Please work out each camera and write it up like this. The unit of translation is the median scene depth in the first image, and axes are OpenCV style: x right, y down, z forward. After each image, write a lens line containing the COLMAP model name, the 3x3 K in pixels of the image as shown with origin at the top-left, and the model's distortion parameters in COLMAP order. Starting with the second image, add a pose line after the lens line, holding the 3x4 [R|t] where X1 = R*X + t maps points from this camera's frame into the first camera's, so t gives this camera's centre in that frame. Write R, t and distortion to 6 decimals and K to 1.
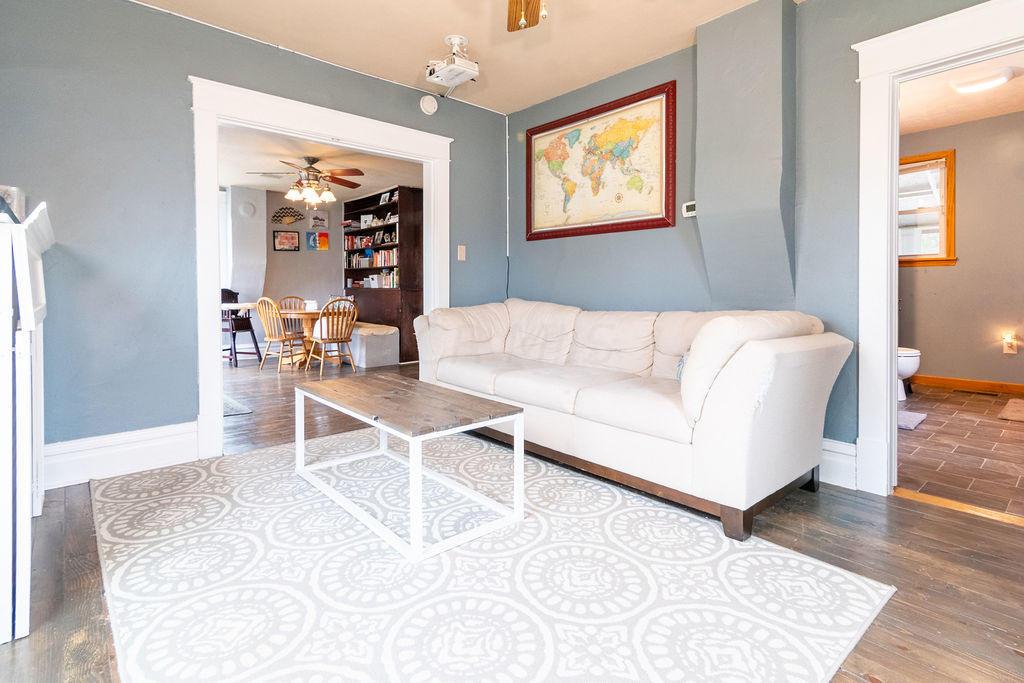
lens RADIAL K [[506.0, 0, 489.9], [0, 506.0, 292.5], [0, 0, 1]] dist [0.002050, 0.000561]
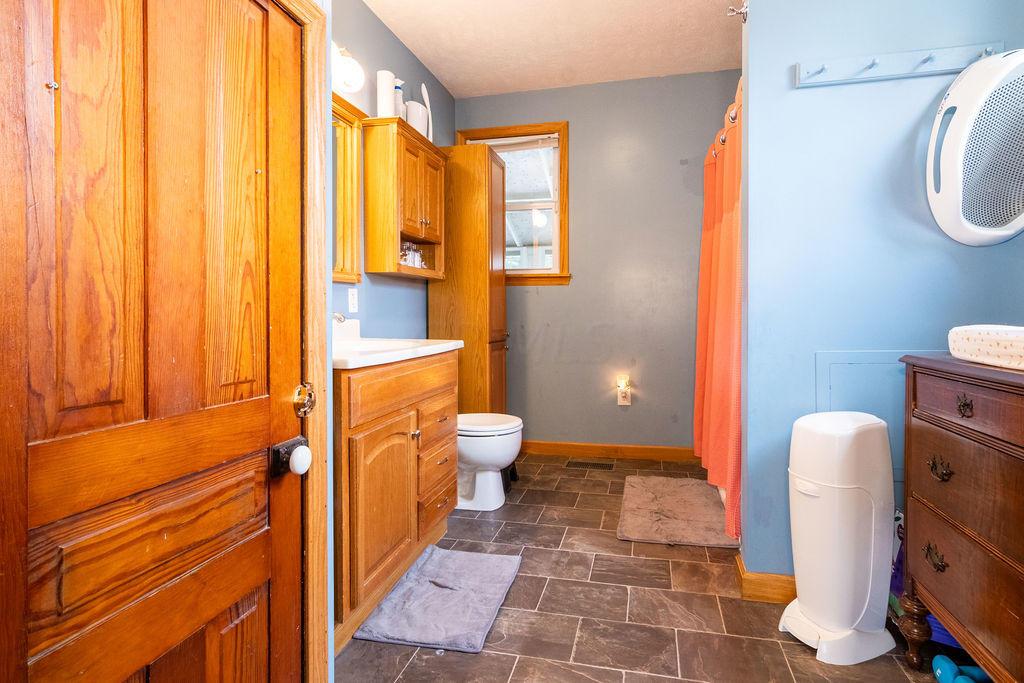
lens RADIAL K [[507.3, 0, 510.8], [0, 507.3, 313.7], [0, 0, 1]] dist [0.036801, 0.000508]
pose [[0.822438, 0.005610, 0.568827, 0.471849], [0.002462, 0.999907, -0.013421, -0.003170], [-0.568849, 0.012439, 0.822348, 0.487534]]
